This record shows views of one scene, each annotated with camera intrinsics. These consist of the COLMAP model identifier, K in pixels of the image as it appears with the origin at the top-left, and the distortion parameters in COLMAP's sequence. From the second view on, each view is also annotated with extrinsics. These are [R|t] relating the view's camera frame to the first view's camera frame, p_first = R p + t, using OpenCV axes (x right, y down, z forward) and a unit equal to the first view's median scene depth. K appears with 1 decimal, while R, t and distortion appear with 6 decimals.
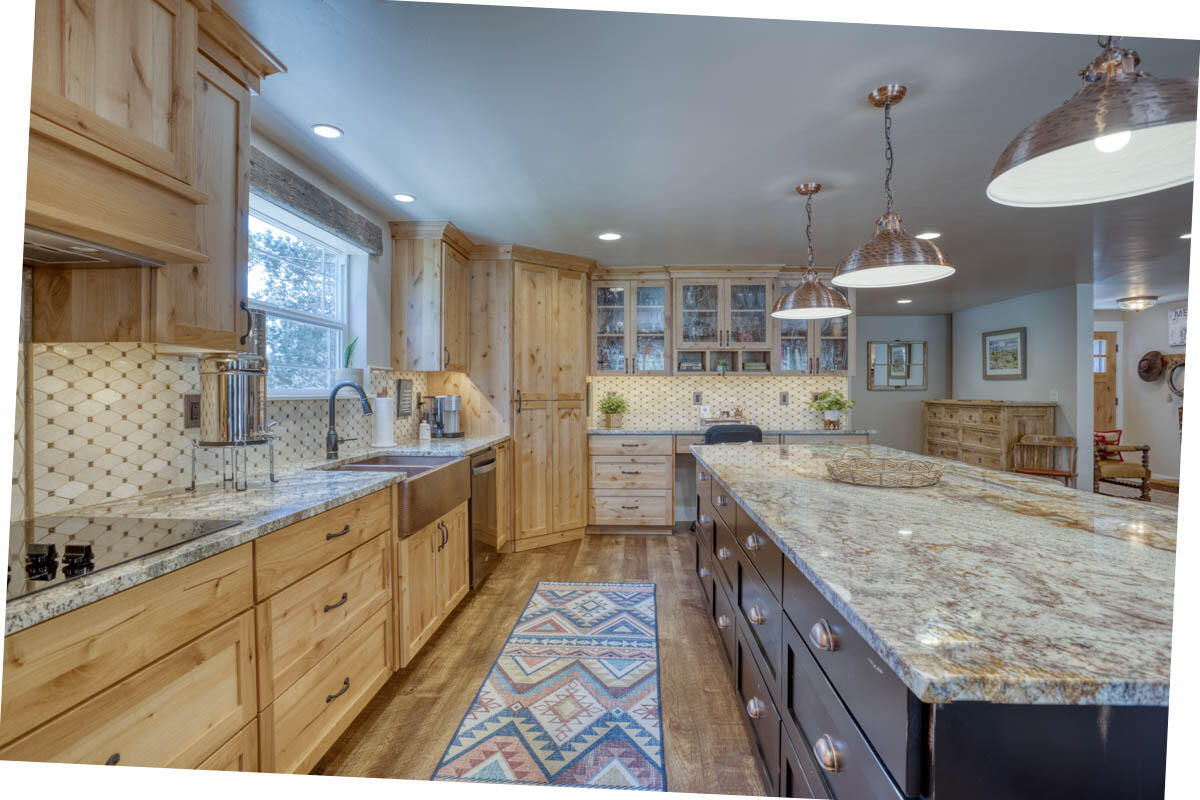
lens RADIAL K [[562.9, 0, 598.6], [0, 562.9, 390.4], [0, 0, 1]] dist [-0.054918, 0.000344]
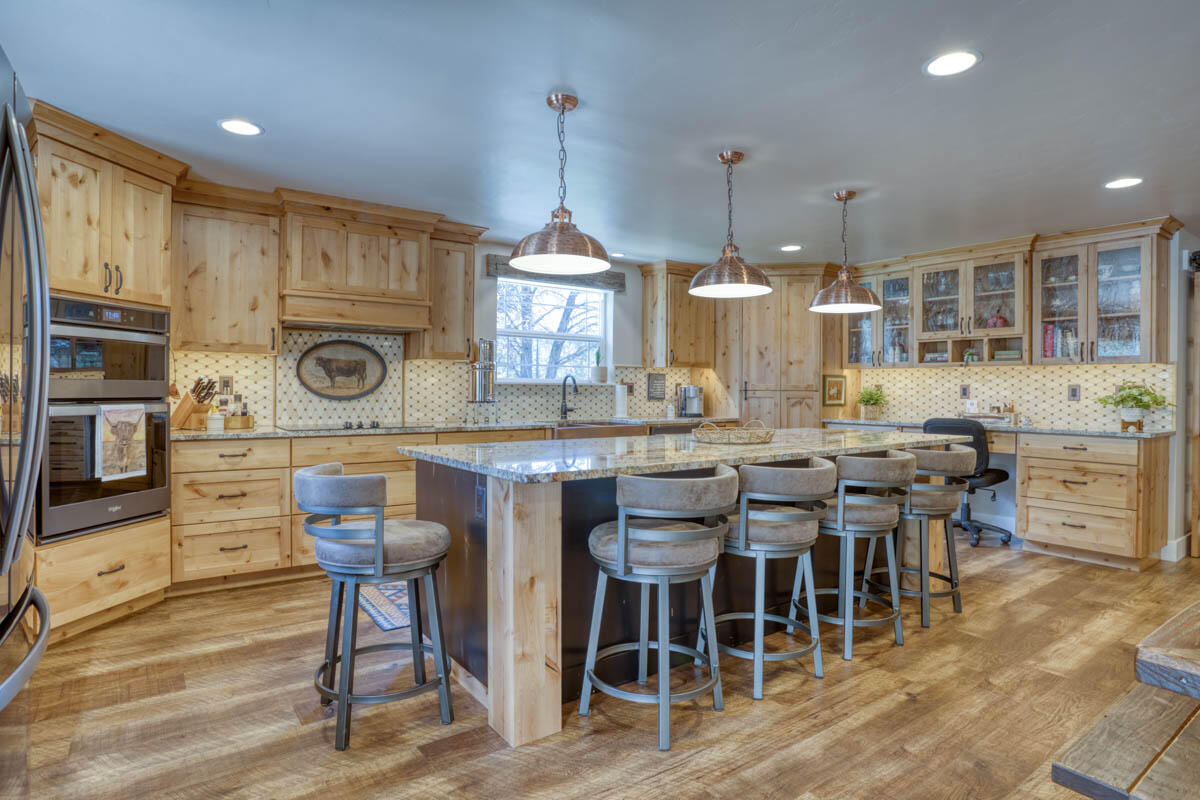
lens RADIAL K [[647.5, 0, 626.7], [0, 647.5, 394.5], [0, 0, 1]] dist [-0.051037, 0.021045]
pose [[0.664242, 0.013201, -0.747401, 1.166876], [-0.007898, 0.999912, 0.010642, 0.023481], [0.747475, -0.001166, 0.664288, -0.198295]]
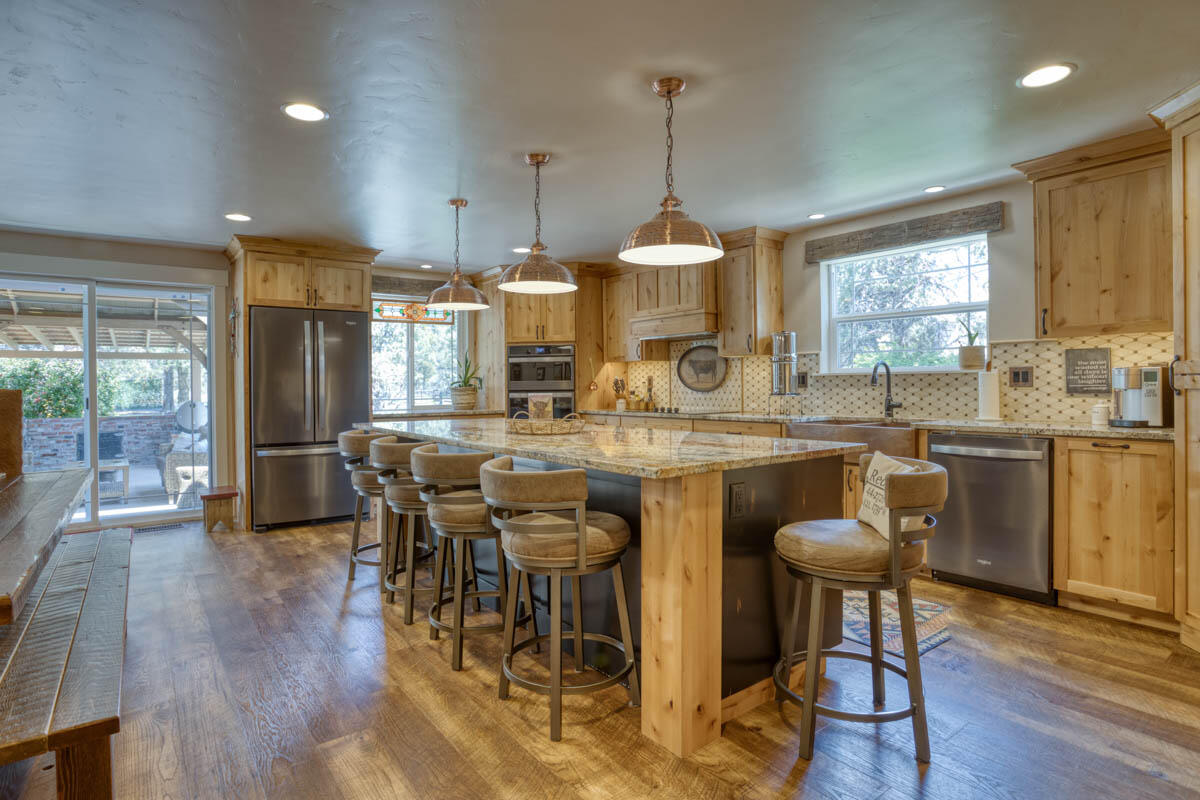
lens RADIAL K [[647.5, 0, 581.7], [0, 647.5, 381.2], [0, 0, 1]] dist [-0.051037, 0.021045]
pose [[-0.764926, 0.010375, -0.644035, 1.143511], [0.016174, 0.999864, -0.003103, 0.026332], [0.643915, -0.012790, -0.764990, 1.749475]]
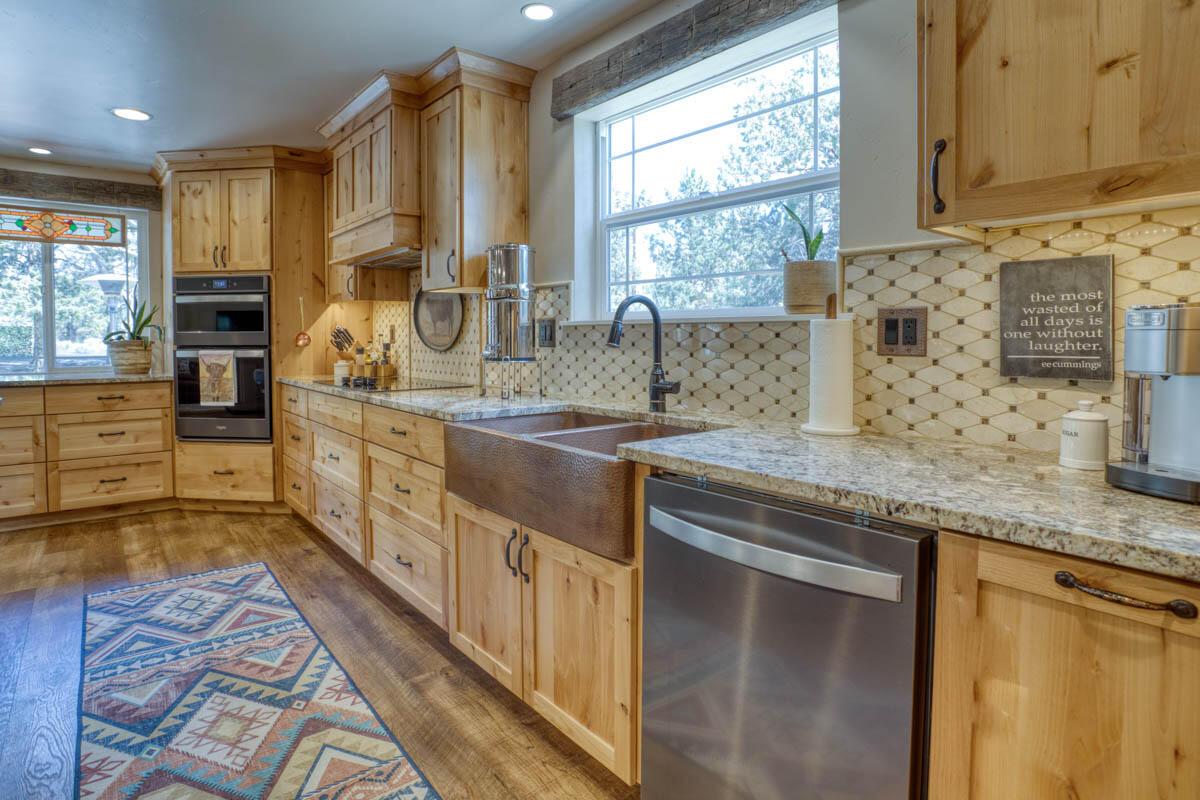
lens RADIAL K [[647.5, 0, 587.2], [0, 647.5, 354.5], [0, 0, 1]] dist [-0.051037, 0.021045]
pose [[-0.742786, 0.031332, -0.668795, 0.112966], [0.010026, 0.999313, 0.035681, 0.024985], [0.669453, 0.019798, -0.742590, 1.549555]]
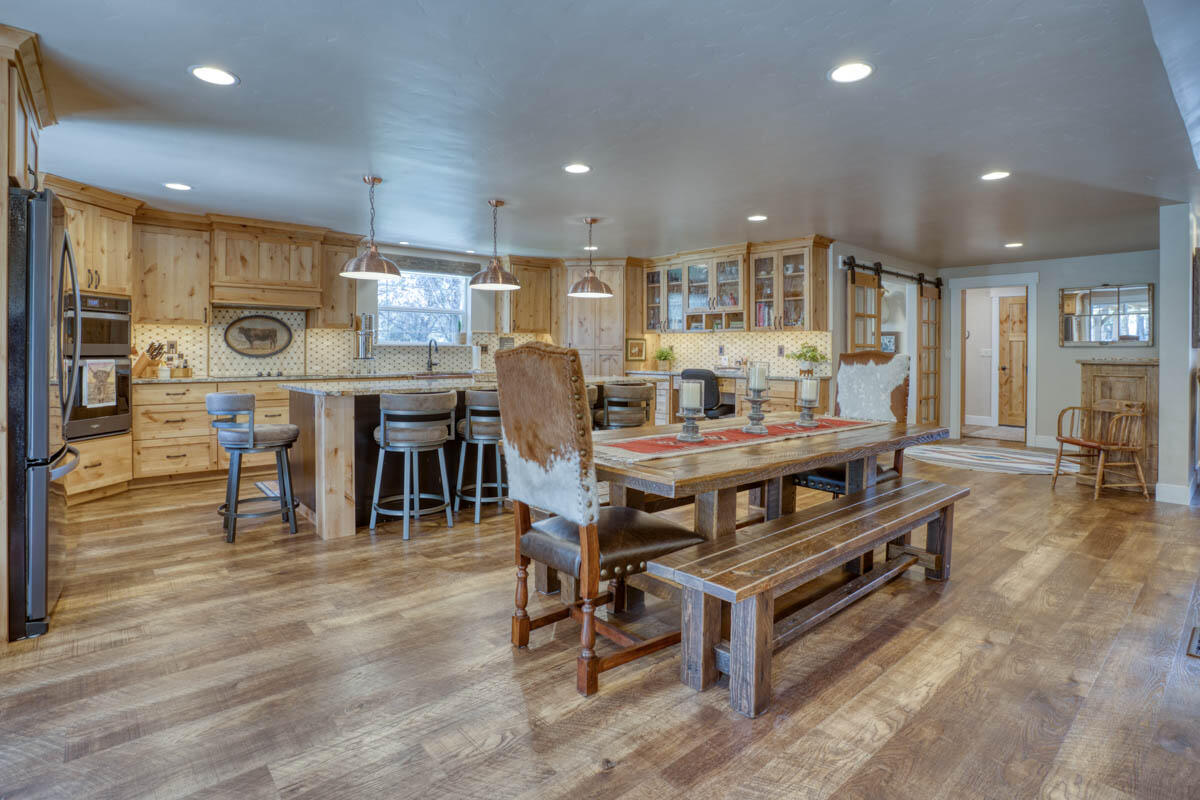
lens RADIAL K [[593.1, 0, 608.5], [0, 593.1, 353.3], [0, 0, 1]] dist [-0.035769, 0.011483]
pose [[0.714158, 0.009812, -0.699916, 1.865218], [-0.005582, 0.999950, 0.008323, 0.021782], [0.699963, -0.002037, 0.714177, -0.285380]]
